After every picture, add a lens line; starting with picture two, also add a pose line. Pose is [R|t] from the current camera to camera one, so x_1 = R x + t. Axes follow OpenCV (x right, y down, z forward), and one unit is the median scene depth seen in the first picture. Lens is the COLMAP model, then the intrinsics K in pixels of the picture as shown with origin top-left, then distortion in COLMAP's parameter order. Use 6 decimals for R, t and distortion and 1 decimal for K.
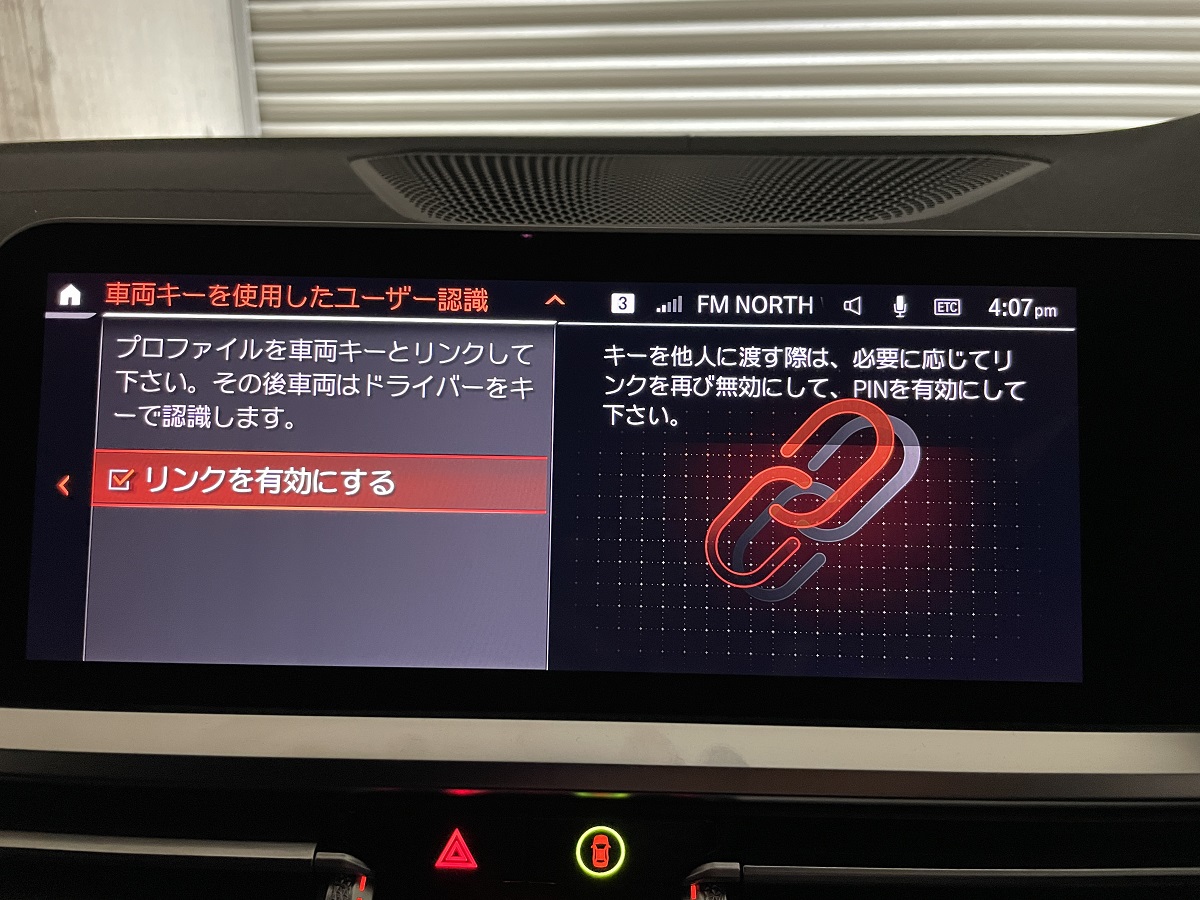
lens RADIAL K [[1457.2, 0, 600.0], [0, 1457.2, 450.0], [0, 0, 1]] dist [0.203051, -0.930600]
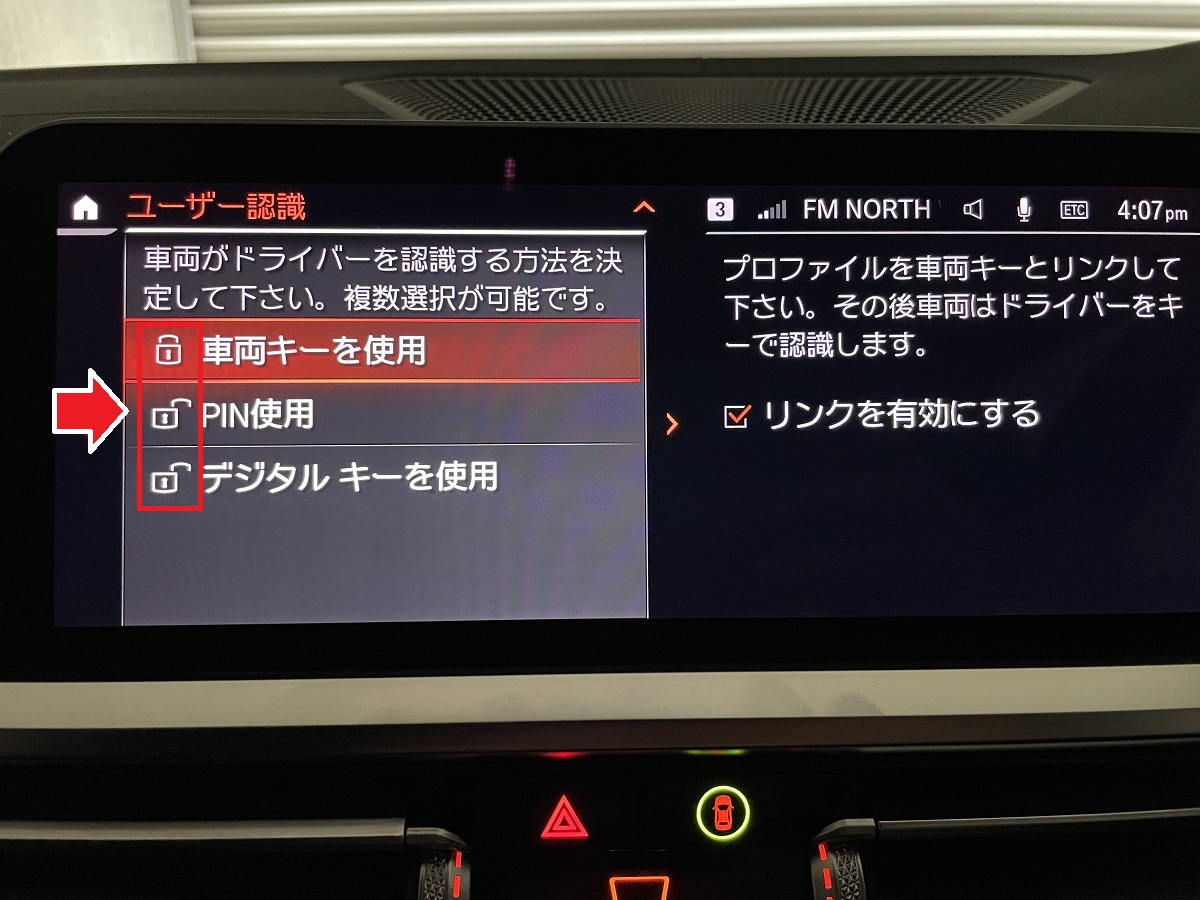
lens RADIAL K [[1627.1, 0, 600.0], [0, 1627.1, 450.0], [0, 0, 1]] dist [0.165168, -0.951226]
pose [[0.995709, -0.024738, 0.089167, -0.161410], [0.020521, 0.998641, 0.047907, -0.002916], [-0.090231, -0.045871, 0.994864, 0.004961]]
